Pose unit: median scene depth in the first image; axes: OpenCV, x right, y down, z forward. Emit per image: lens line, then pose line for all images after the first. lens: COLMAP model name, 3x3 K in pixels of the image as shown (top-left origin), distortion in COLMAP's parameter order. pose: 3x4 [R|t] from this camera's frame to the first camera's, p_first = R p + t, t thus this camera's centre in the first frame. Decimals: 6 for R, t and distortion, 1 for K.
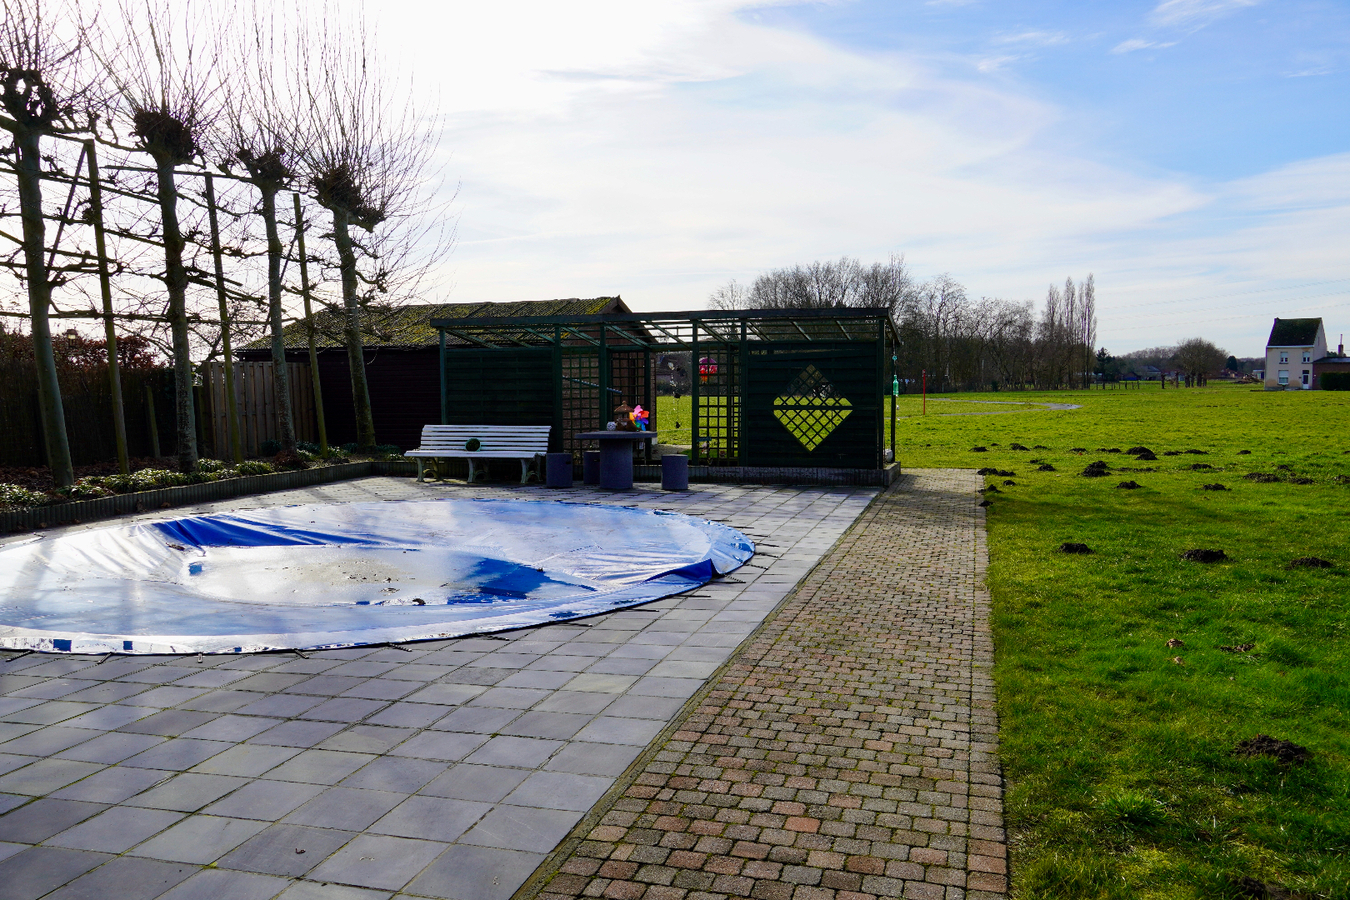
lens RADIAL K [[1062.6, 0, 678.0], [0, 1062.6, 445.6], [0, 0, 1]] dist [-0.003153, 0.005077]
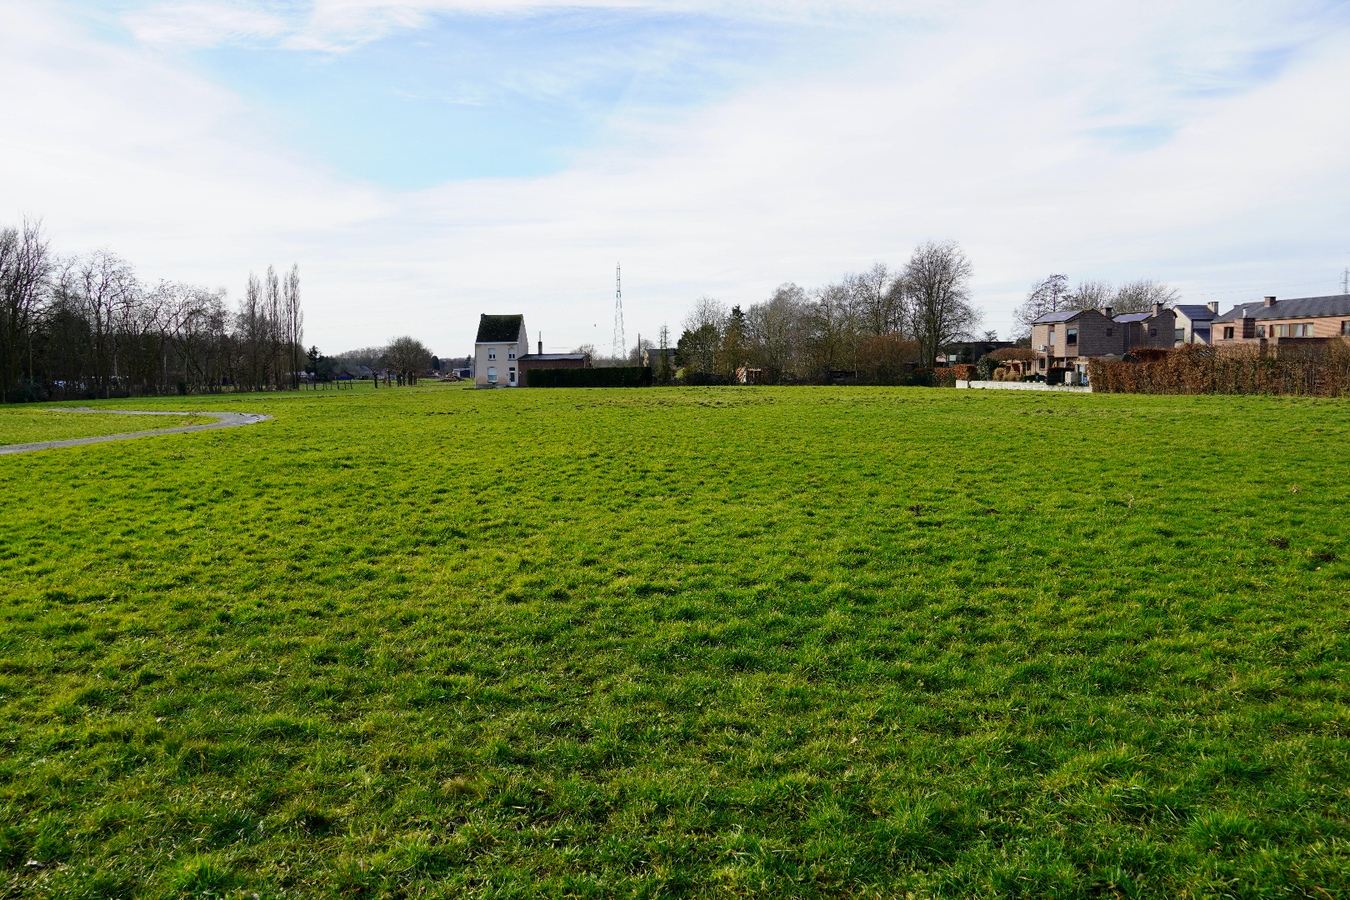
lens RADIAL K [[1062.6, 0, 674.7], [0, 1062.6, 445.3], [0, 0, 1]] dist [-0.003153, 0.005077]
pose [[0.763438, -0.050517, 0.643903, 0.050914], [0.050881, 0.998542, 0.018014, -0.006698], [-0.643874, 0.019010, 0.764895, 0.113707]]
